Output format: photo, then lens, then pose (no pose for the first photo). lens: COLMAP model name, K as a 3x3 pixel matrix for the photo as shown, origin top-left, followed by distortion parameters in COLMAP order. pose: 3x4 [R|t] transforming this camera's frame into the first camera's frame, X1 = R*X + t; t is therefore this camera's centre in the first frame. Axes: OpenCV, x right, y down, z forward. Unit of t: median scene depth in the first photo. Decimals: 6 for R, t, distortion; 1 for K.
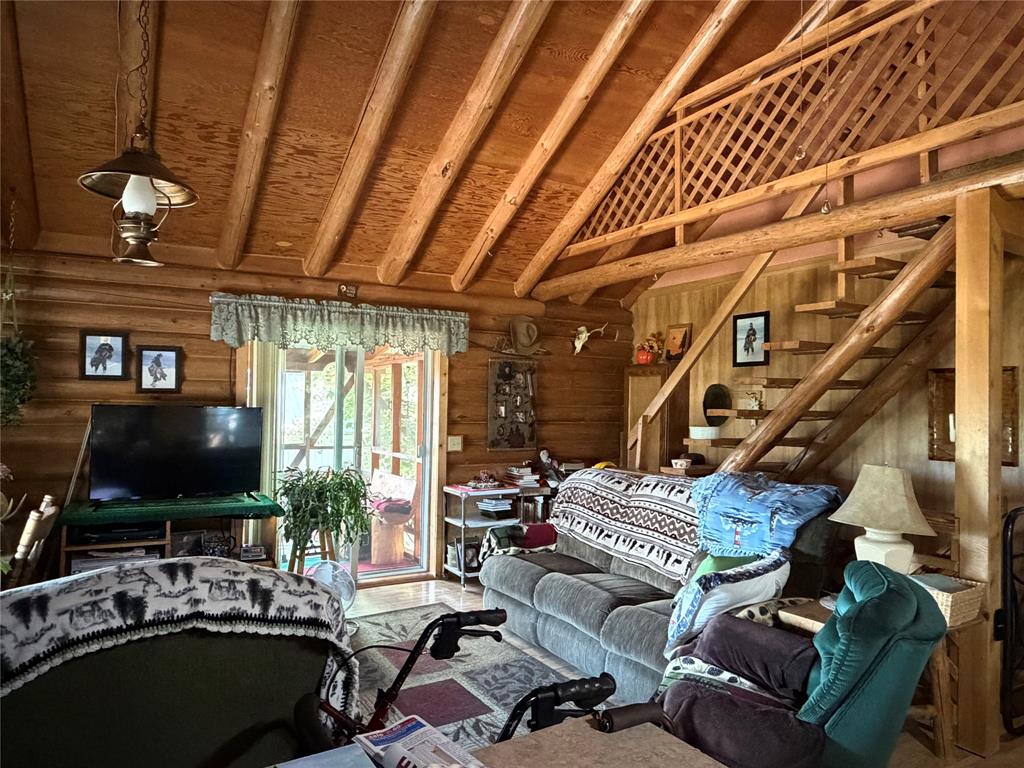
lens RADIAL K [[679.0, 0, 510.1], [0, 679.0, 384.0], [0, 0, 1]] dist [-0.002537, 0.001540]
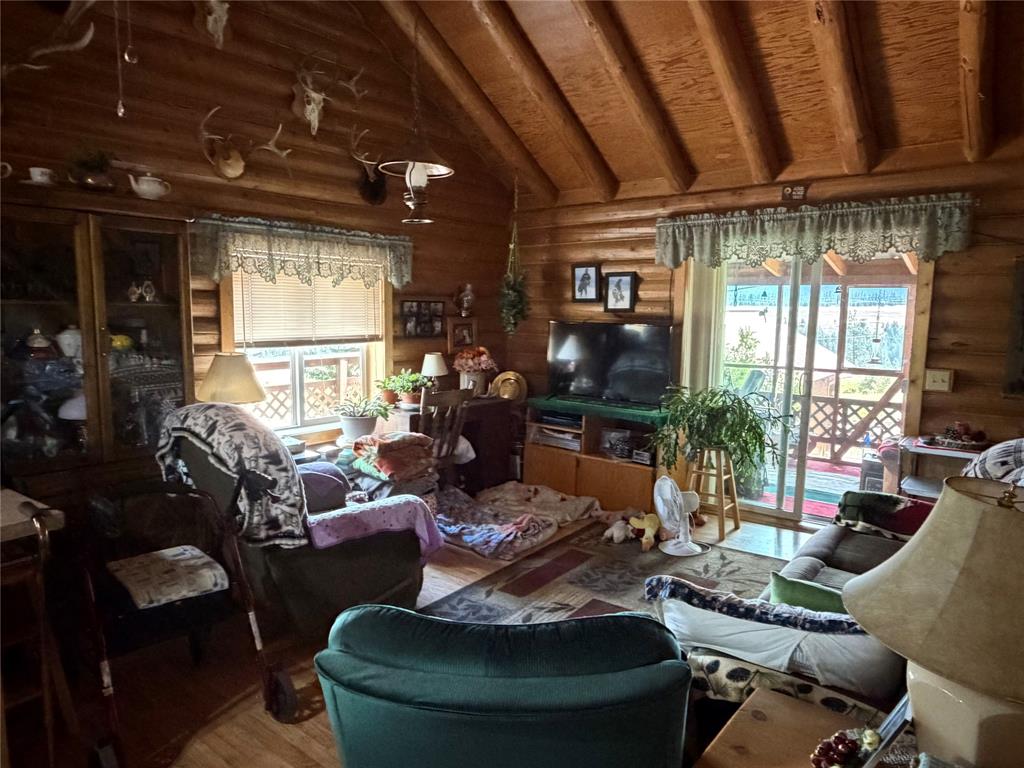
lens RADIAL K [[679.0, 0, 512.3], [0, 679.0, 388.9], [0, 0, 1]] dist [-0.002537, 0.001540]
pose [[0.349570, 0.100158, -0.931541, 0.517928], [0.016284, 0.993470, 0.112927, 0.008724], [0.936769, -0.054645, 0.345657, 0.385848]]
